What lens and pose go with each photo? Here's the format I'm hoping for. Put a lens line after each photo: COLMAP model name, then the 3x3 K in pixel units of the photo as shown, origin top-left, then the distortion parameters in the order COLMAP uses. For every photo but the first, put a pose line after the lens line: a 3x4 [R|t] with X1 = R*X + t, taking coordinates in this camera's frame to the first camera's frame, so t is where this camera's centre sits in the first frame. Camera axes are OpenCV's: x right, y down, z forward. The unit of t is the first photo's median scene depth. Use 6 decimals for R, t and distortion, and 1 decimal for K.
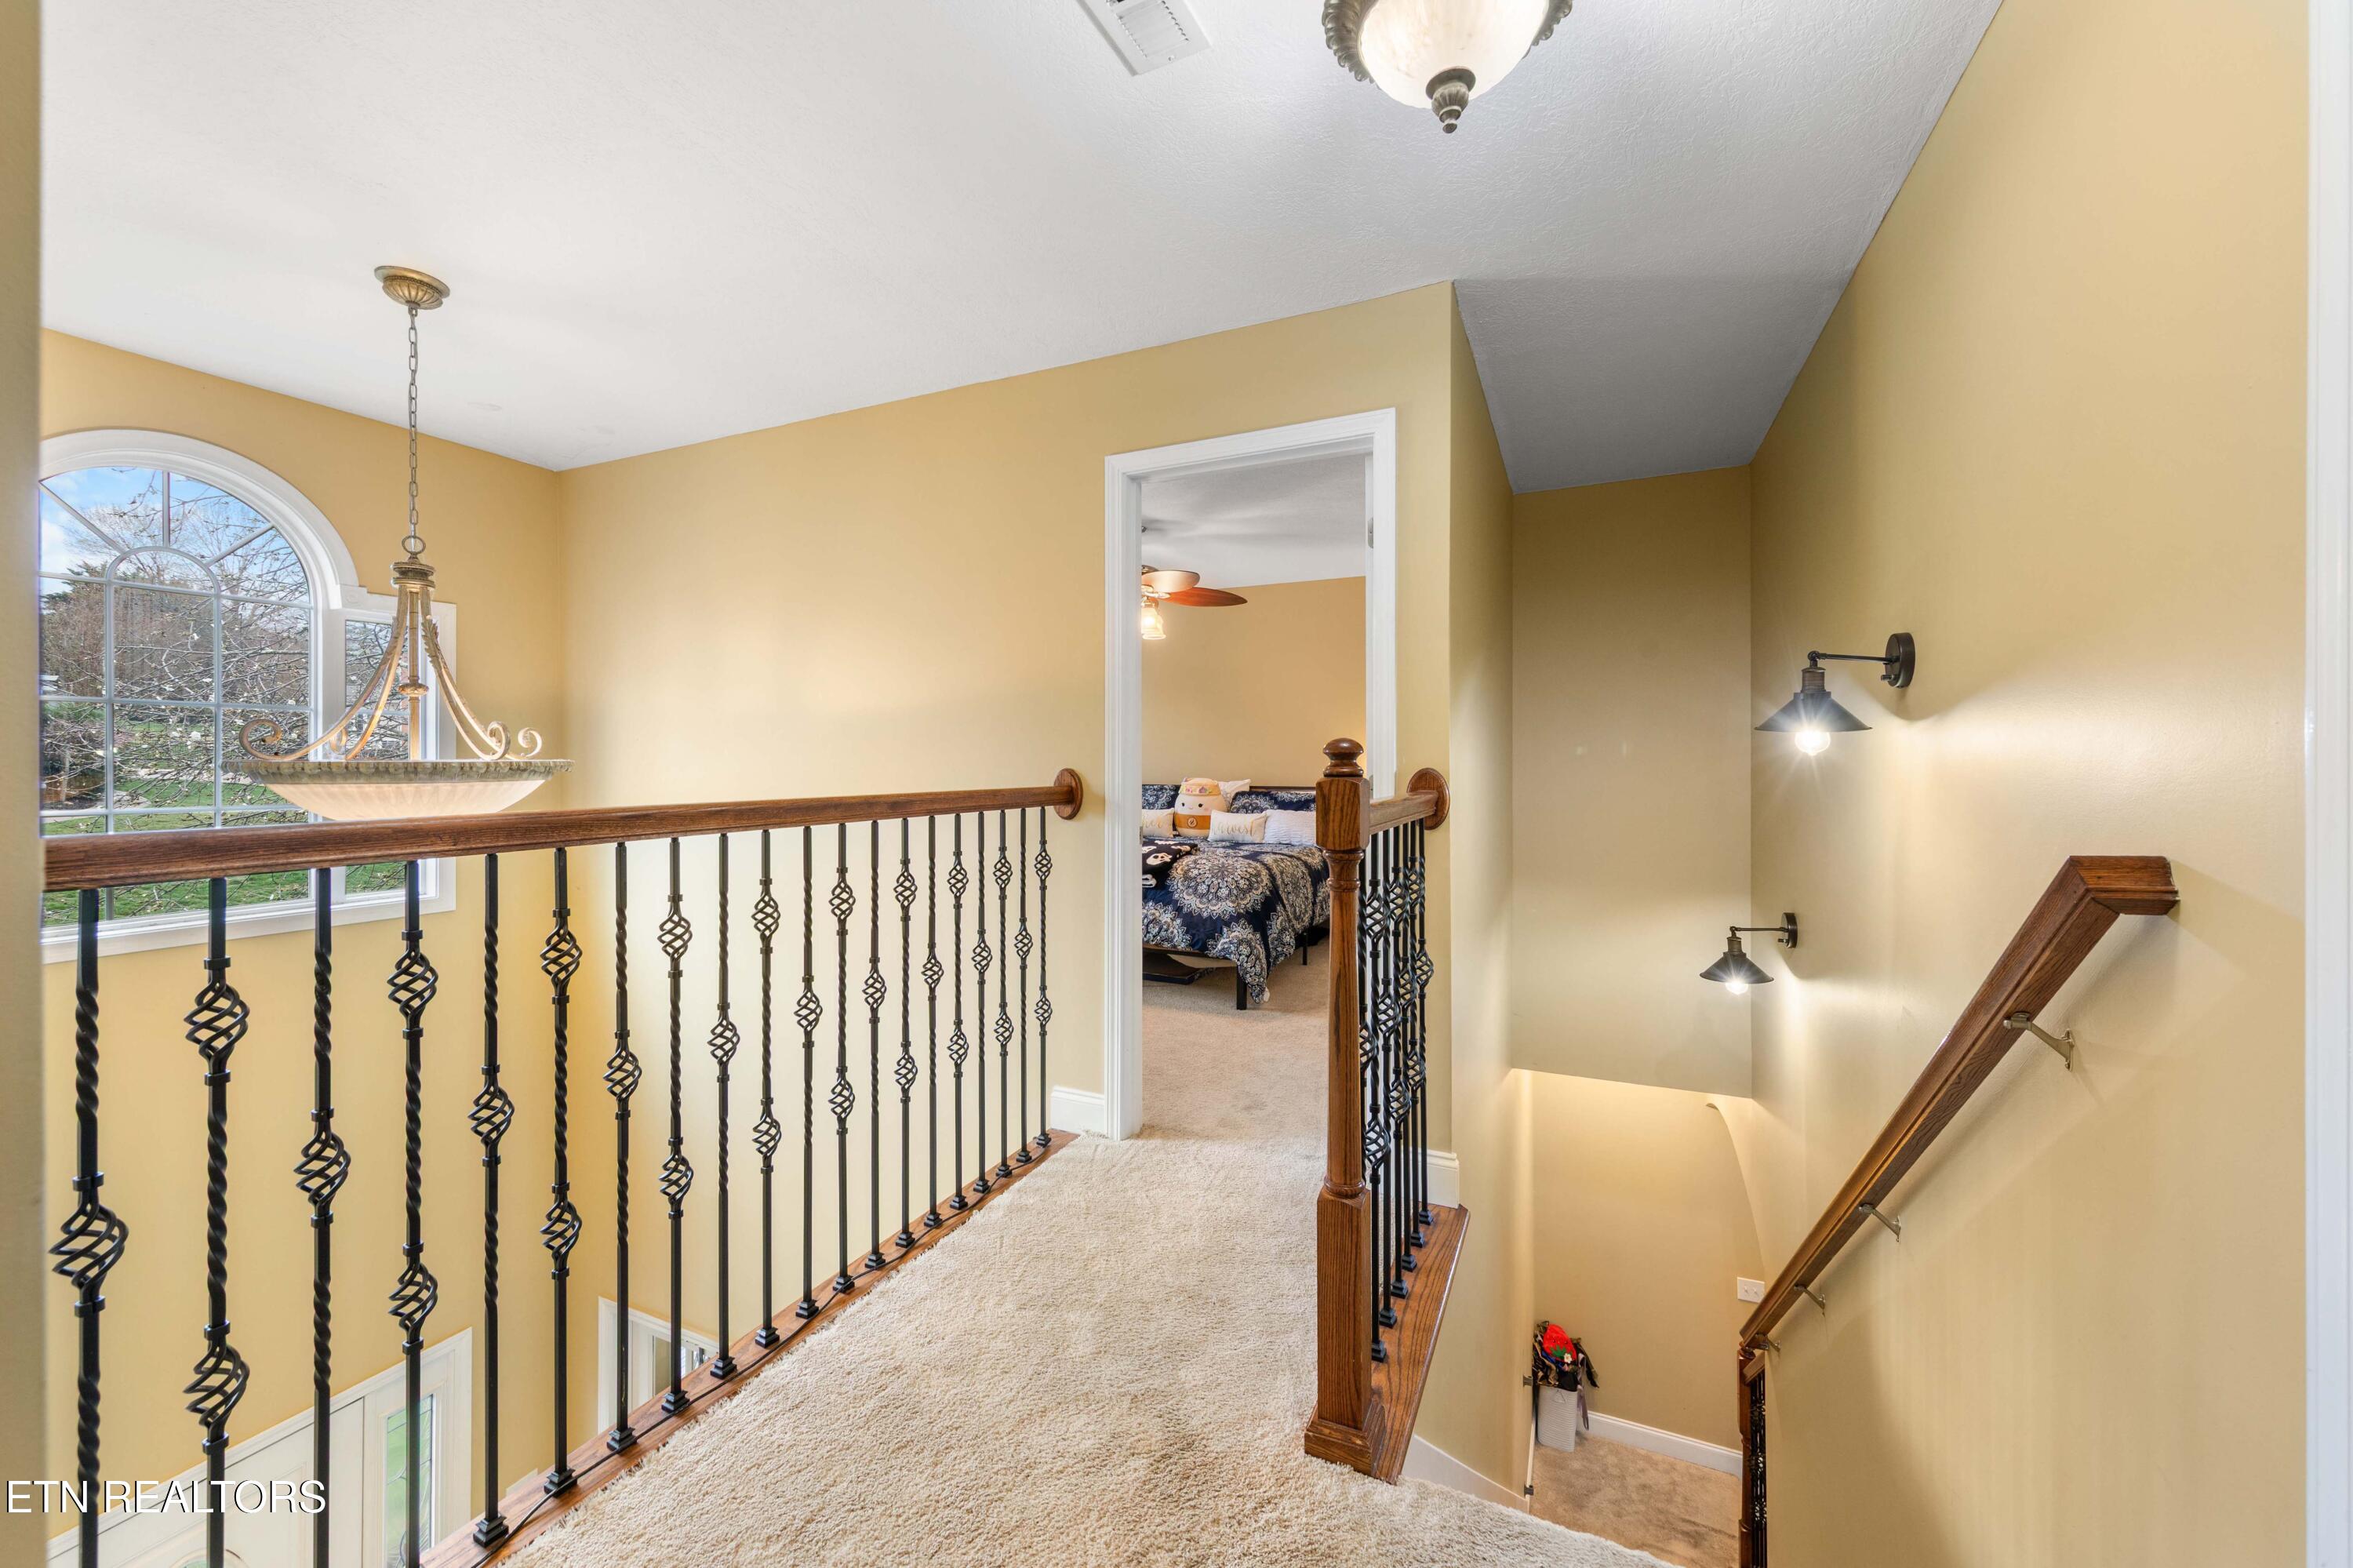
lens RADIAL K [[907.5, 0, 1176.5], [0, 907.5, 784.0], [0, 0, 1]] dist [-0.000119, -0.000002]
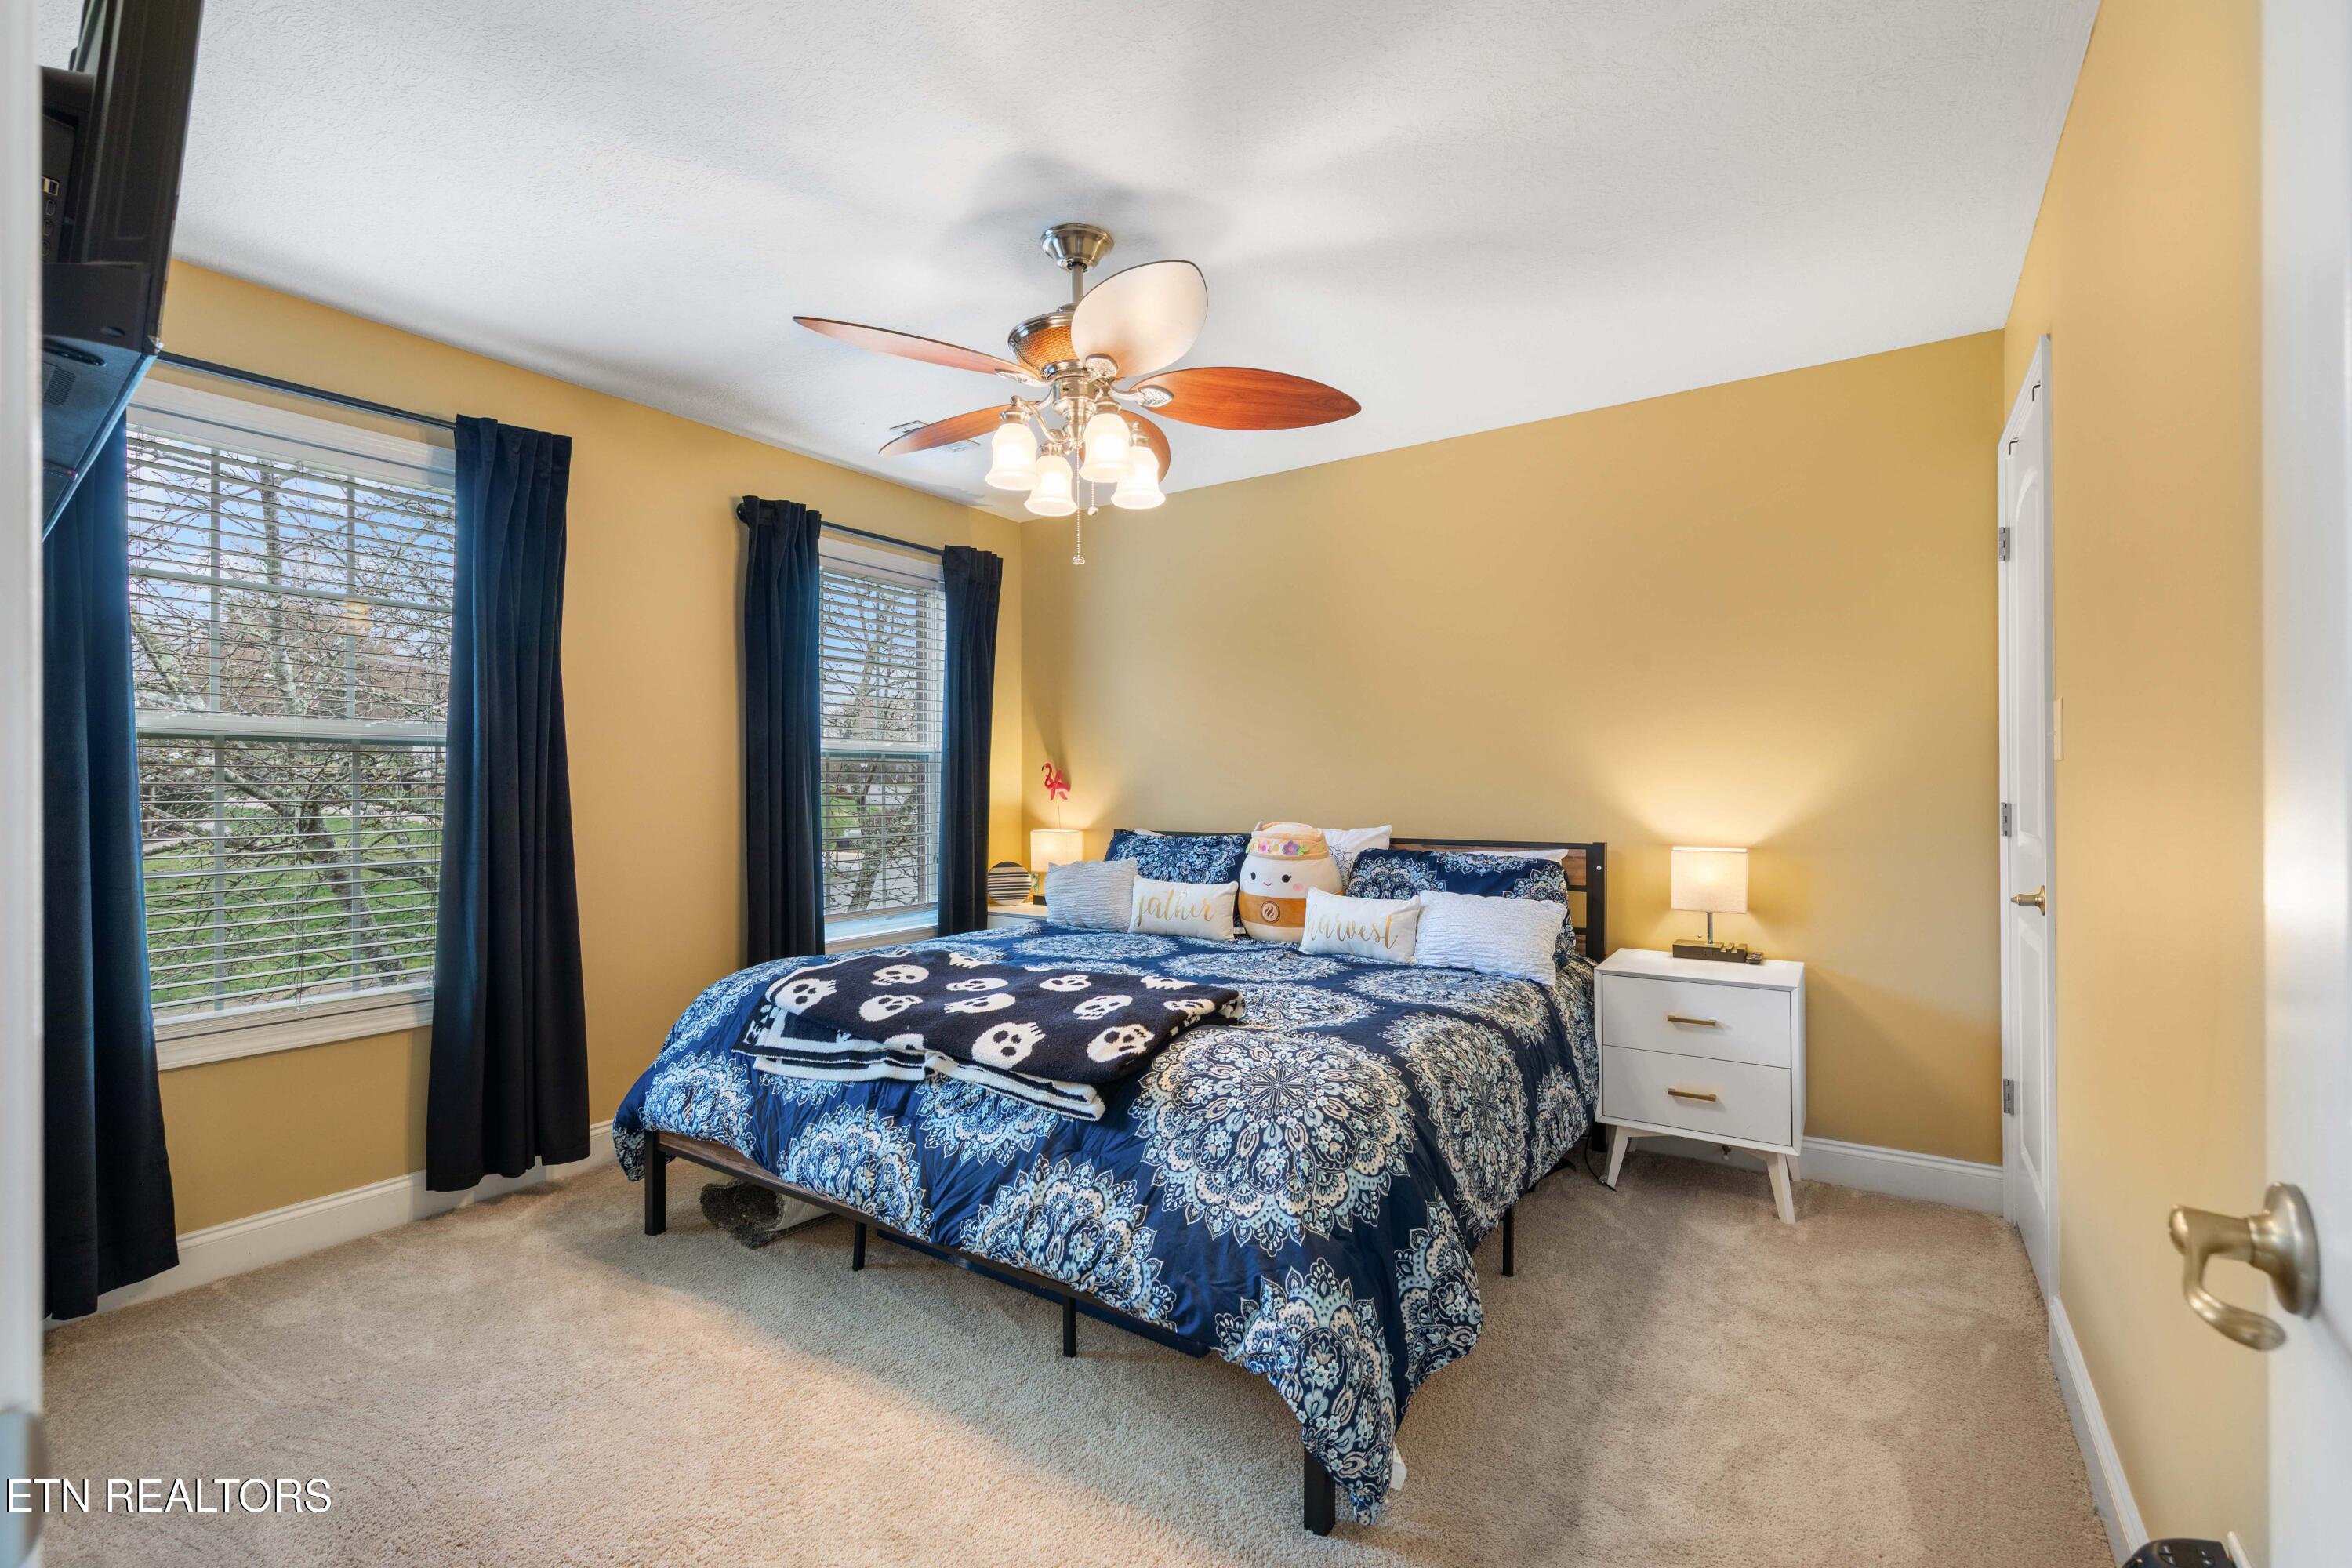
lens RADIAL K [[1045.0, 0, 1176.0], [0, 1045.0, 784.0], [0, 0, 1]] dist [0.000955, 0.000074]
pose [[0.987520, 0.000182, -0.157491, 0.072850], [-0.004657, 0.999596, -0.028049, -0.015152], [0.157422, 0.028432, 0.987122, 0.542880]]
